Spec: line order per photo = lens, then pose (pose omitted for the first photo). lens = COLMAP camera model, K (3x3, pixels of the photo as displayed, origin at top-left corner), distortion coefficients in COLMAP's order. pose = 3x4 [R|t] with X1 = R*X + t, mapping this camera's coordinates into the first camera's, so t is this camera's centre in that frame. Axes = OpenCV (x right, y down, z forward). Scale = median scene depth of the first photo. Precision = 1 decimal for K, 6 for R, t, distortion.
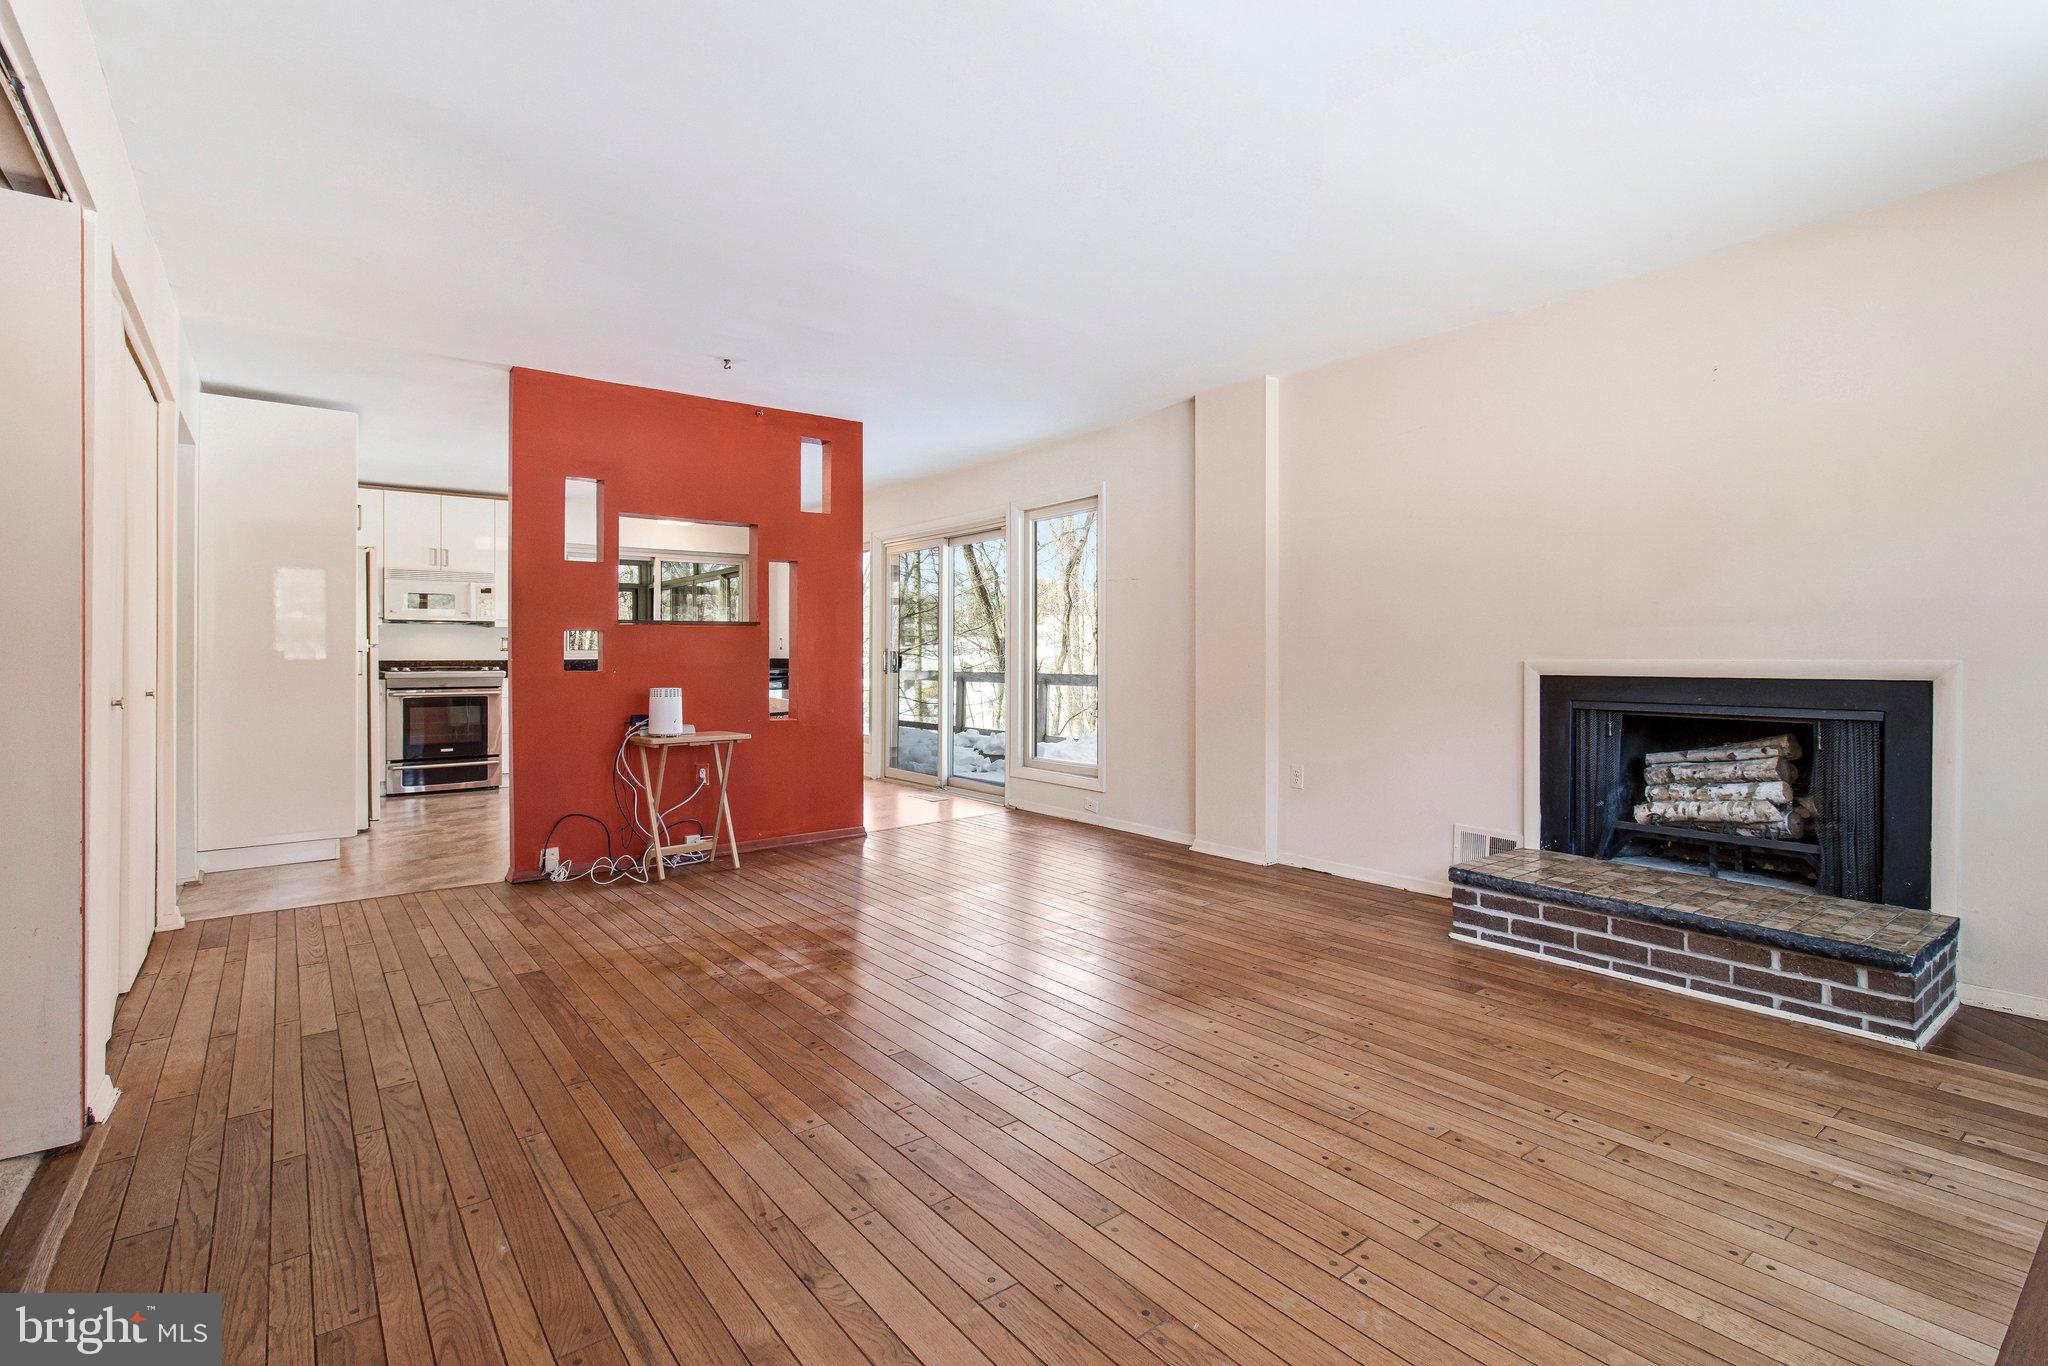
lens RADIAL K [[951.8, 0, 1025.2], [0, 951.8, 657.0], [0, 0, 1]] dist [-0.000134, 0.002014]
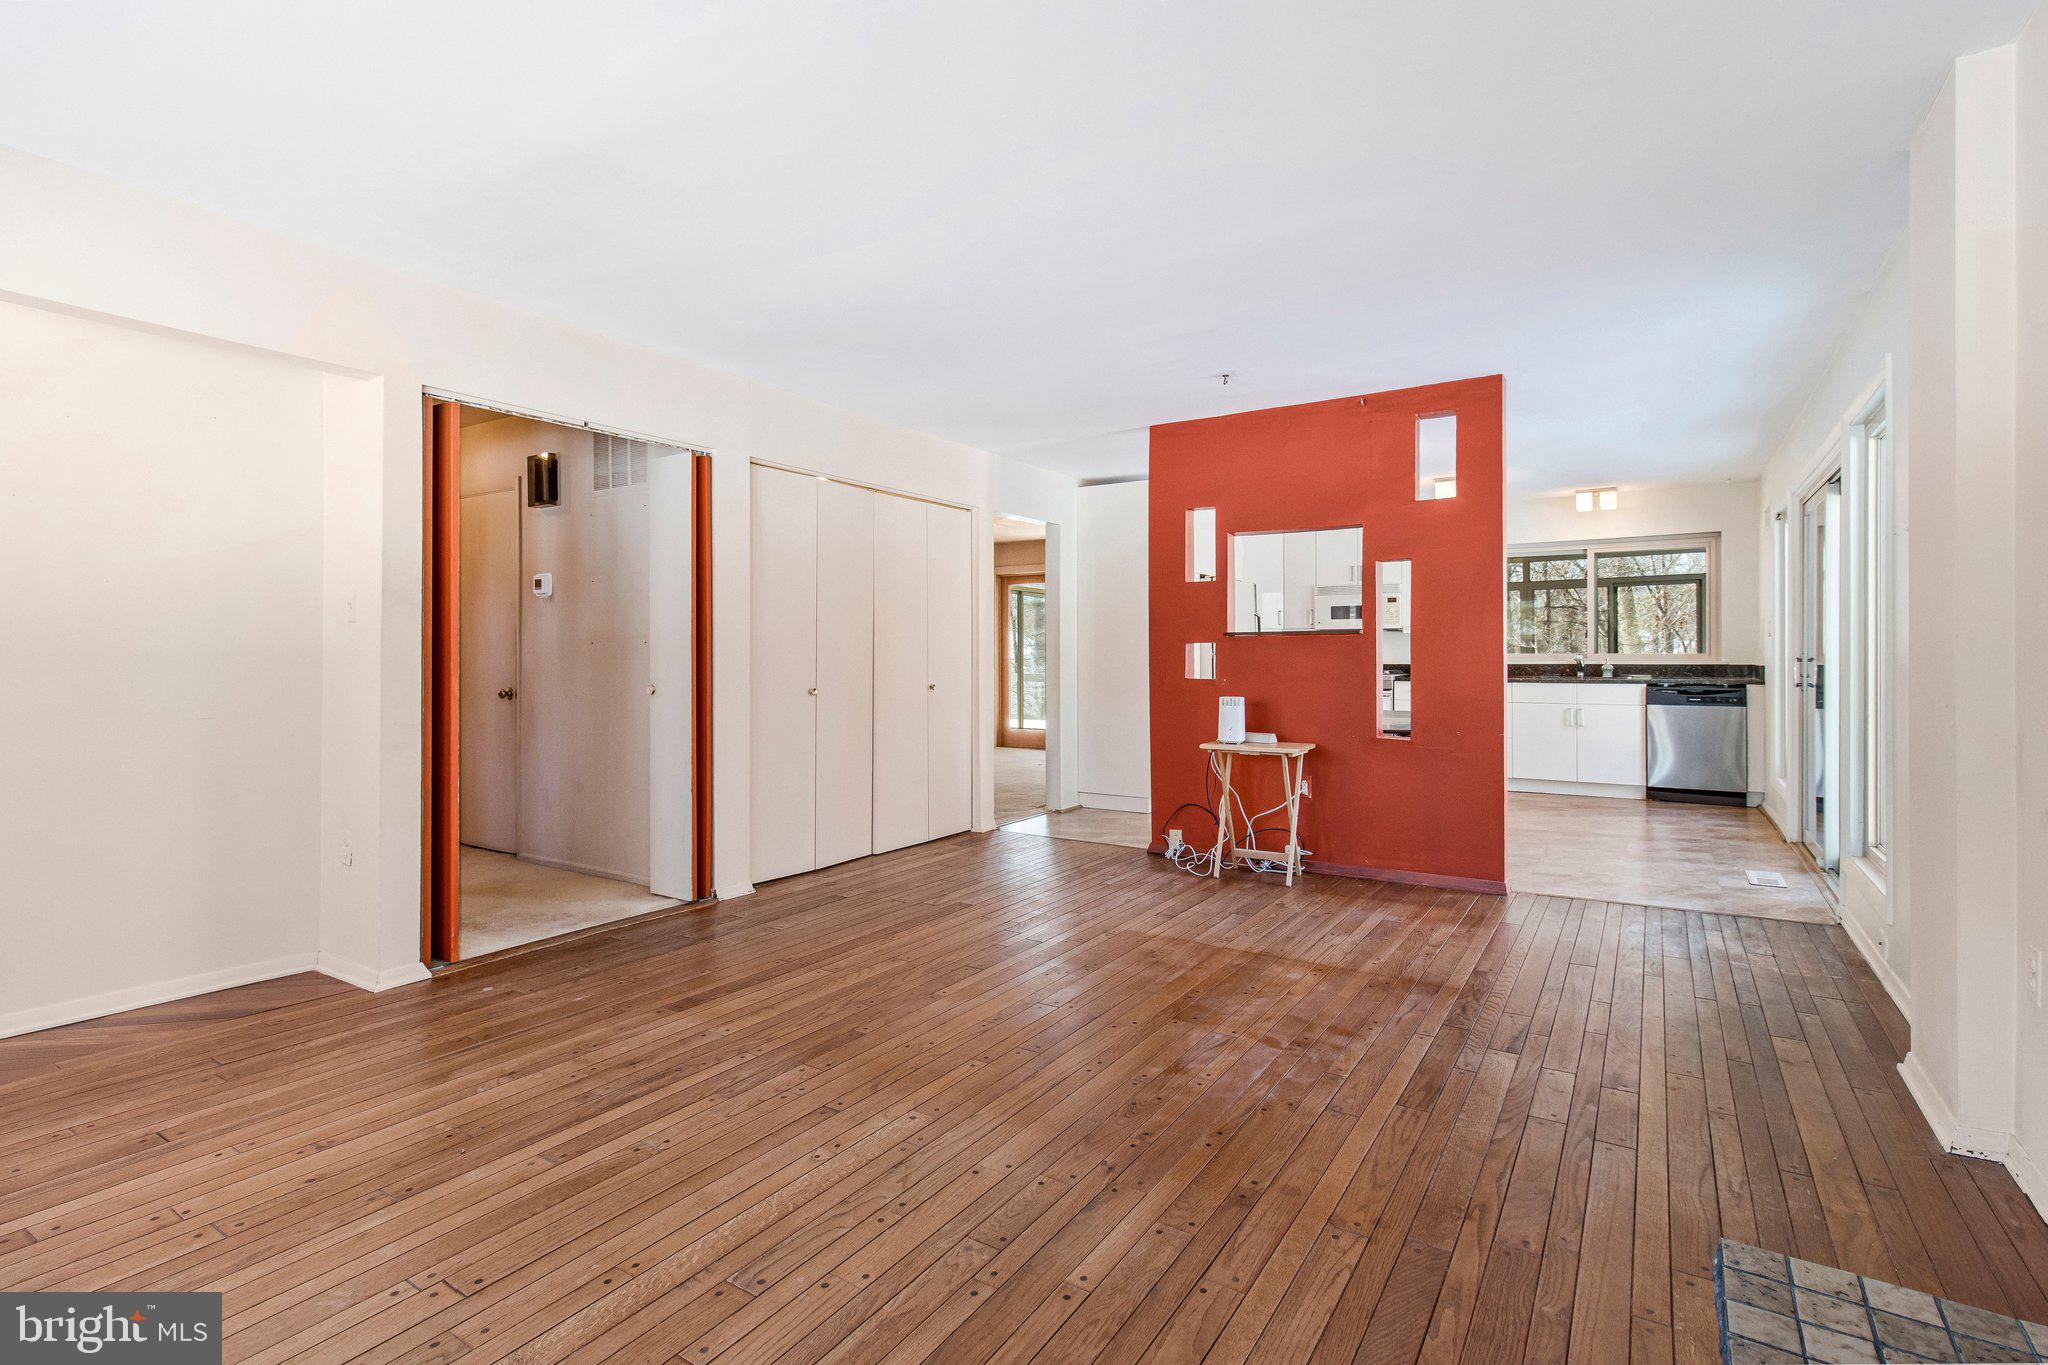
lens RADIAL K [[951.8, 0, 1043.4], [0, 951.8, 645.2], [0, 0, 1]] dist [-0.000134, 0.002014]
pose [[0.337852, -0.005667, -0.941182, 0.770936], [-0.002316, 0.999974, -0.006853, -0.023781], [0.941196, 0.004495, 0.337830, 0.640133]]
